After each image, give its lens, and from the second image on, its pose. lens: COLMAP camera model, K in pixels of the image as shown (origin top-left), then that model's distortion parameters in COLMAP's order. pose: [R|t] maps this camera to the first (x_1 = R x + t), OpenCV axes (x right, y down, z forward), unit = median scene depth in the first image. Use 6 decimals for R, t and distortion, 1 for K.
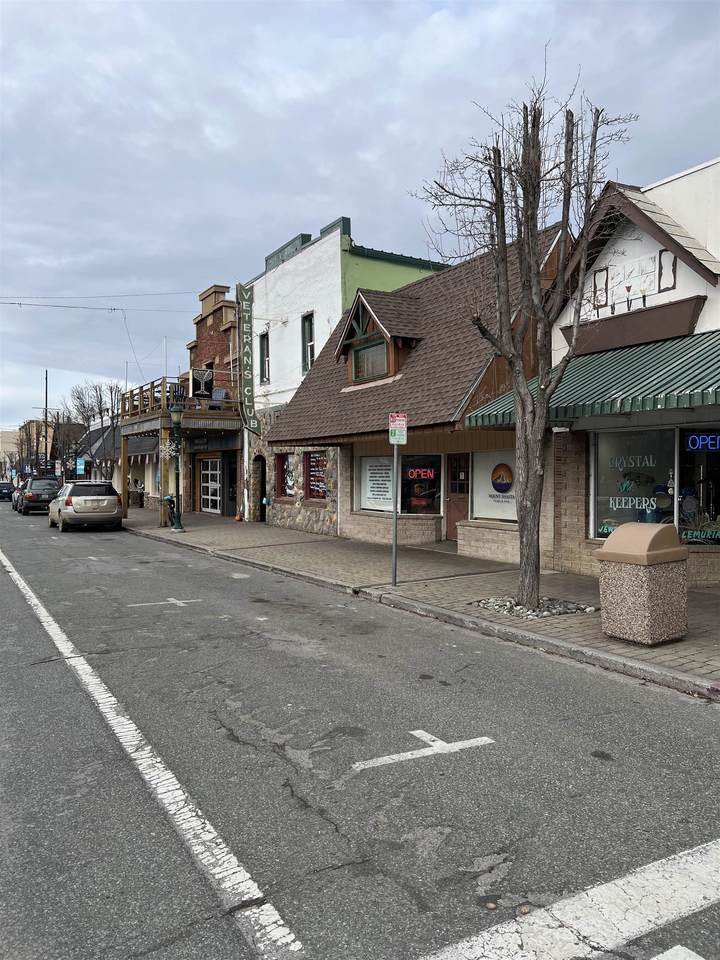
lens RADIAL K [[739.5, 0, 360.0], [0, 739.5, 480.0], [0, 0, 1]] dist [0.000720, 0.000354]
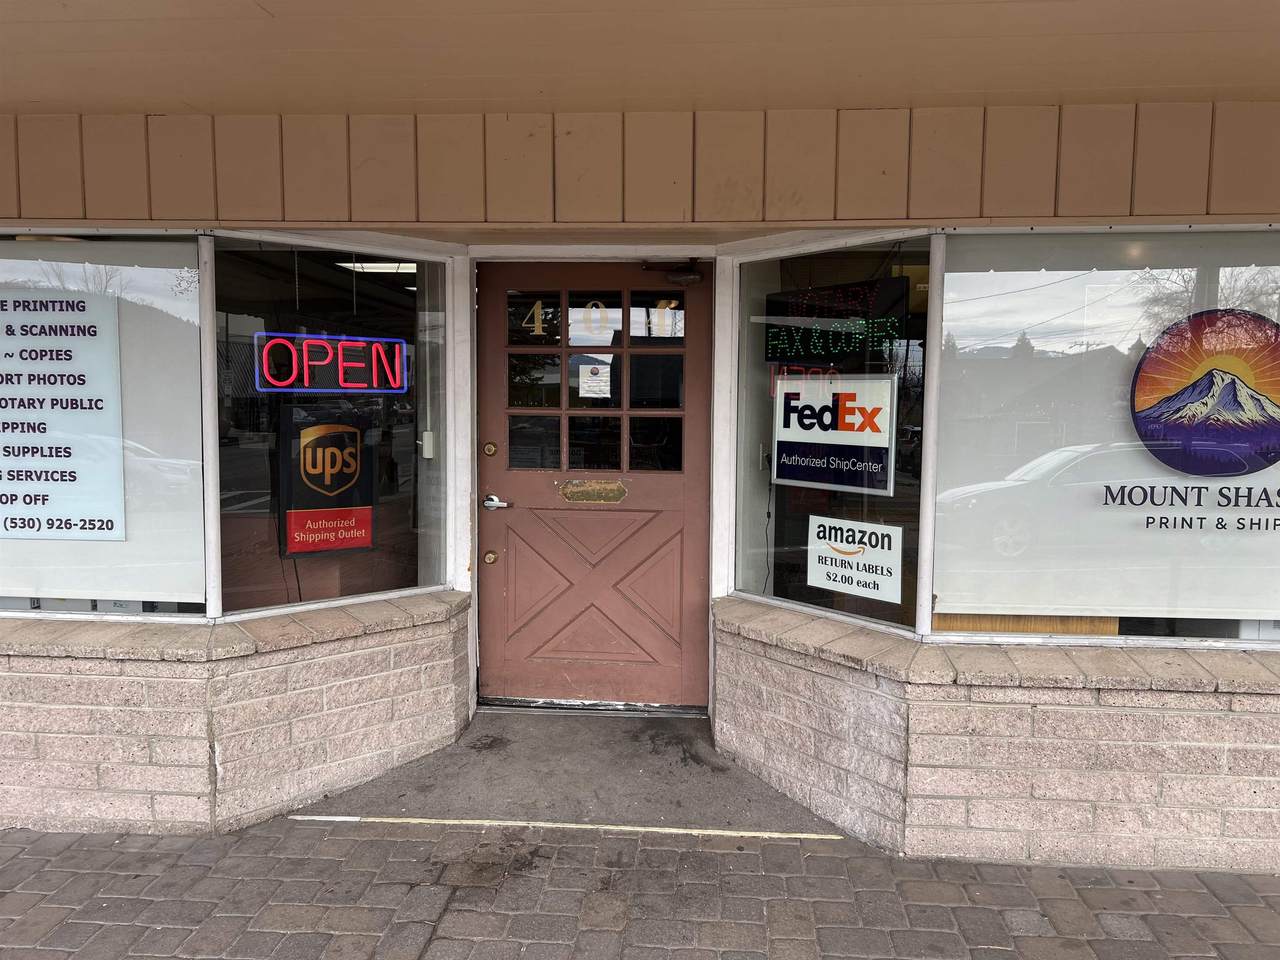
lens RADIAL K [[986.0, 0, 640.0], [0, 986.0, 480.0], [0, 0, 1]] dist [0.000720, 0.000354]
pose [[0.552391, -0.067056, 0.830883, -0.069191], [-0.002675, 0.996611, 0.082210, -0.000833], [-0.833581, -0.047634, 0.550340, 0.825865]]
